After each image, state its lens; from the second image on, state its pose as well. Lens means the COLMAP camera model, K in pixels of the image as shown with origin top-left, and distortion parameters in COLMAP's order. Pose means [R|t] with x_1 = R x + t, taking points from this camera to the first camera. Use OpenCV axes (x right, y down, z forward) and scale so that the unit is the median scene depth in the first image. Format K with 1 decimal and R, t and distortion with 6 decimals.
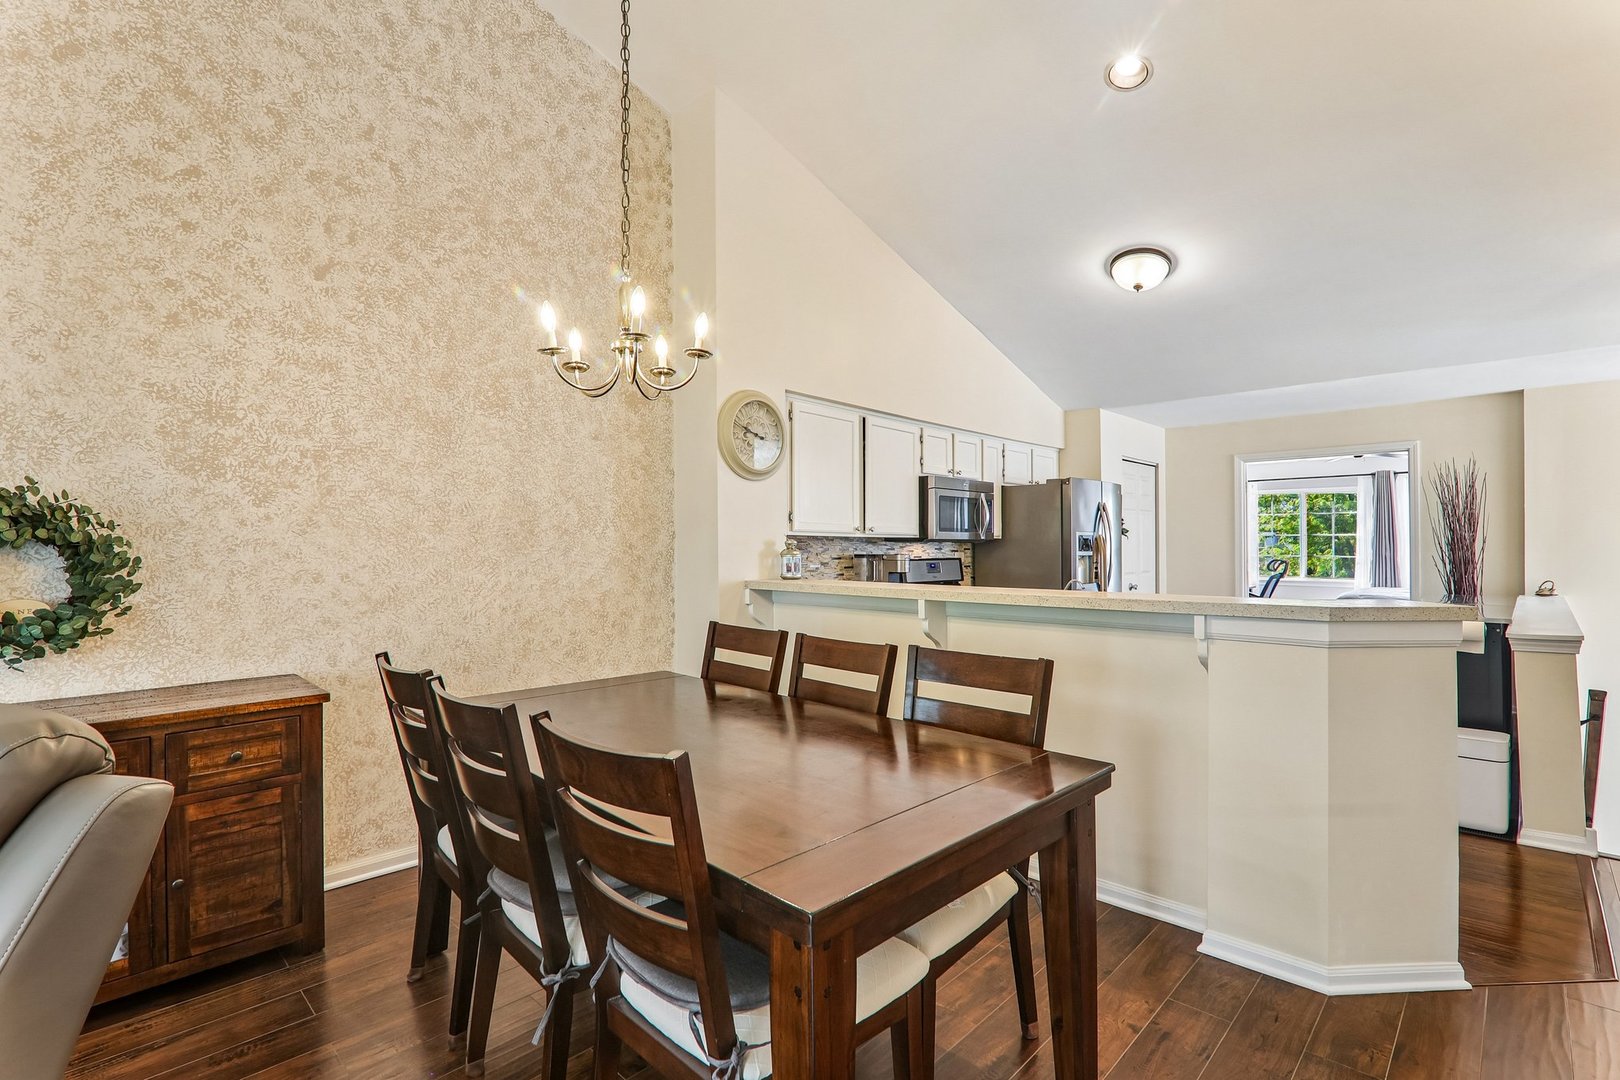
lens RADIAL K [[747.8, 0, 812.4], [0, 747.8, 544.2], [0, 0, 1]] dist [-0.003176, 0.001897]
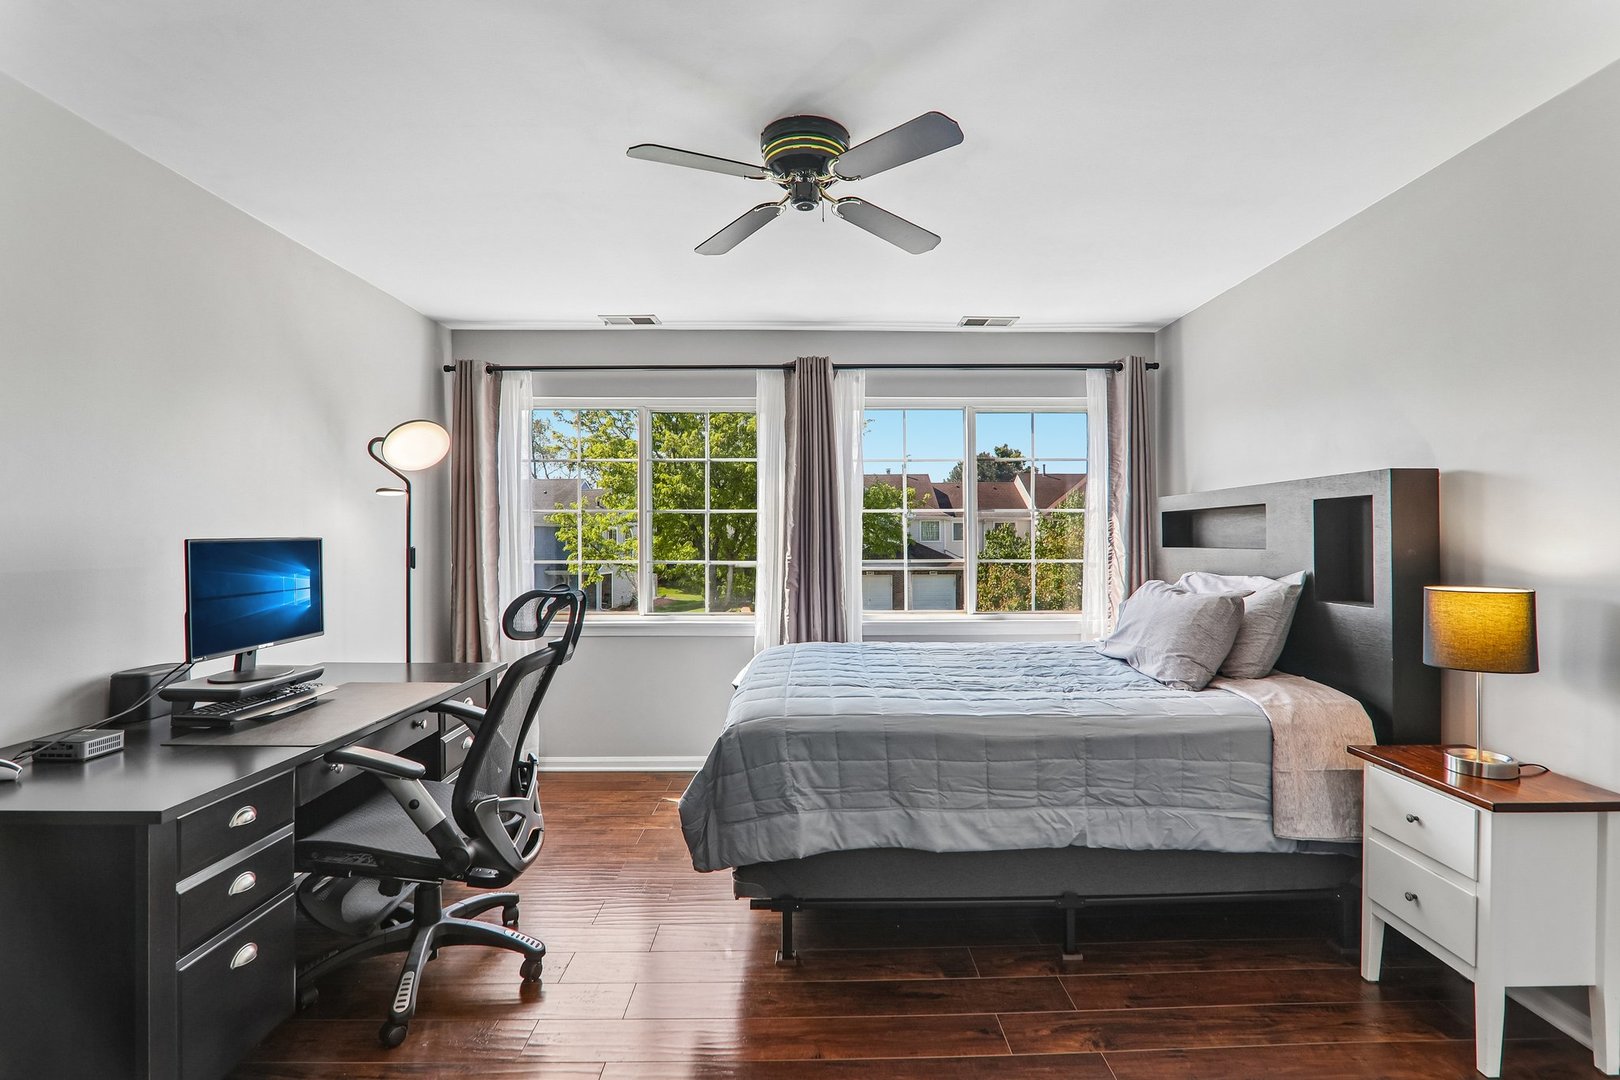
lens RADIAL K [[747.8, 0, 813.8], [0, 747.8, 537.4], [0, 0, 1]] dist [-0.003176, 0.001897]
pose [[0.714313, -0.000371, 0.699826, 0.460957], [-0.001778, 0.999996, 0.002345, 0.001607], [-0.699824, -0.002920, 0.714309, 0.682597]]
